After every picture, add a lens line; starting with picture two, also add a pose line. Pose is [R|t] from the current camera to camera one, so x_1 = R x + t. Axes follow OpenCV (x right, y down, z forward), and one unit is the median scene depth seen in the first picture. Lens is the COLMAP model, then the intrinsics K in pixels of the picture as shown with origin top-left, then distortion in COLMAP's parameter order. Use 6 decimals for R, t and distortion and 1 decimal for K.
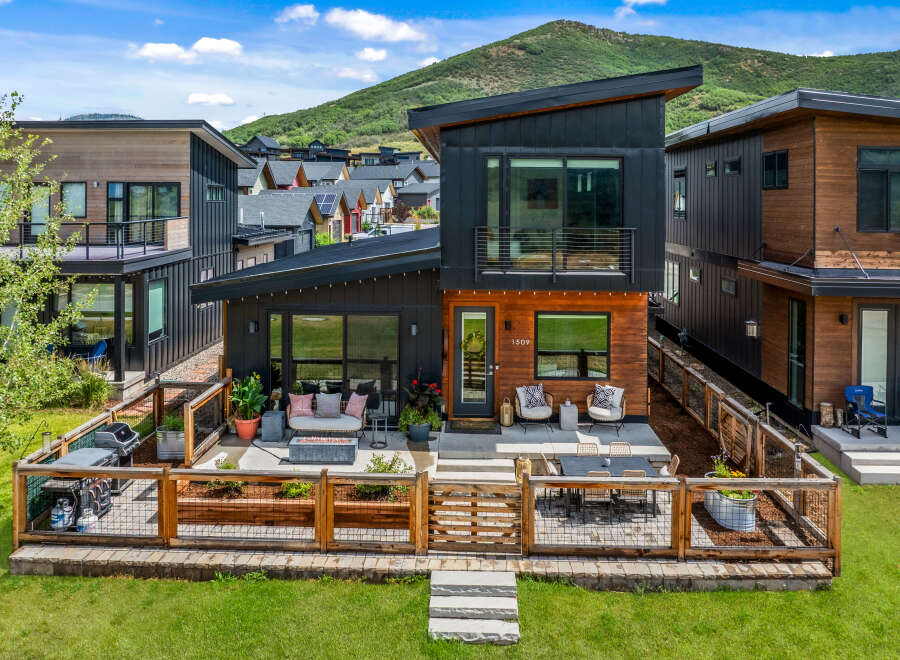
lens RADIAL K [[729.3, 0, 450.4], [0, 729.3, 345.3], [0, 0, 1]] dist [-0.025674, -0.004321]
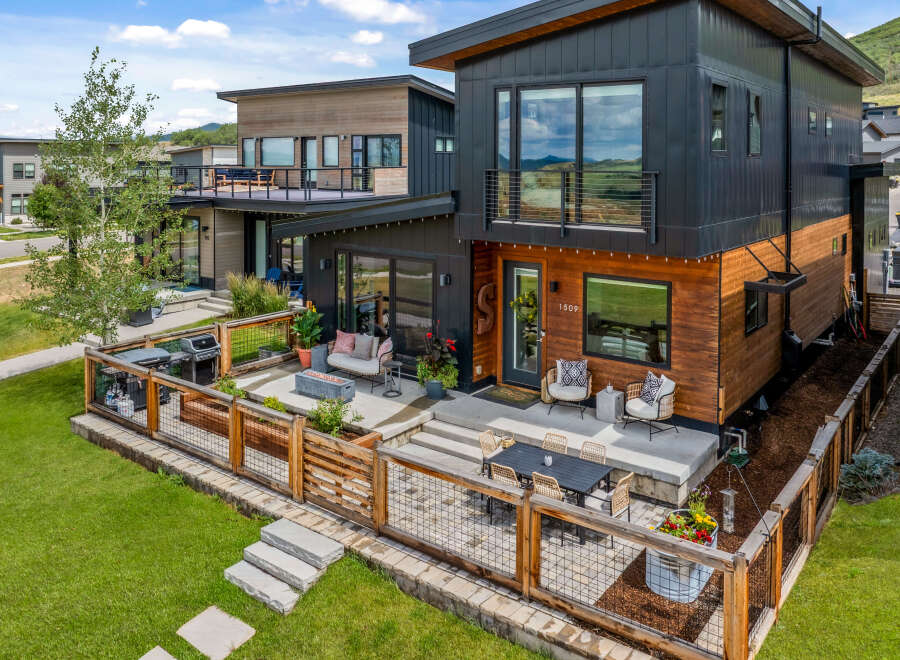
lens RADIAL K [[724.6, 0, 449.7], [0, 724.6, 308.1], [0, 0, 1]] dist [-0.018855, -0.004170]
pose [[0.810998, 0.112829, -0.574066, 0.473315], [-0.112326, 0.993001, 0.036481, -0.019413], [0.574164, 0.034896, 0.817996, 0.231938]]
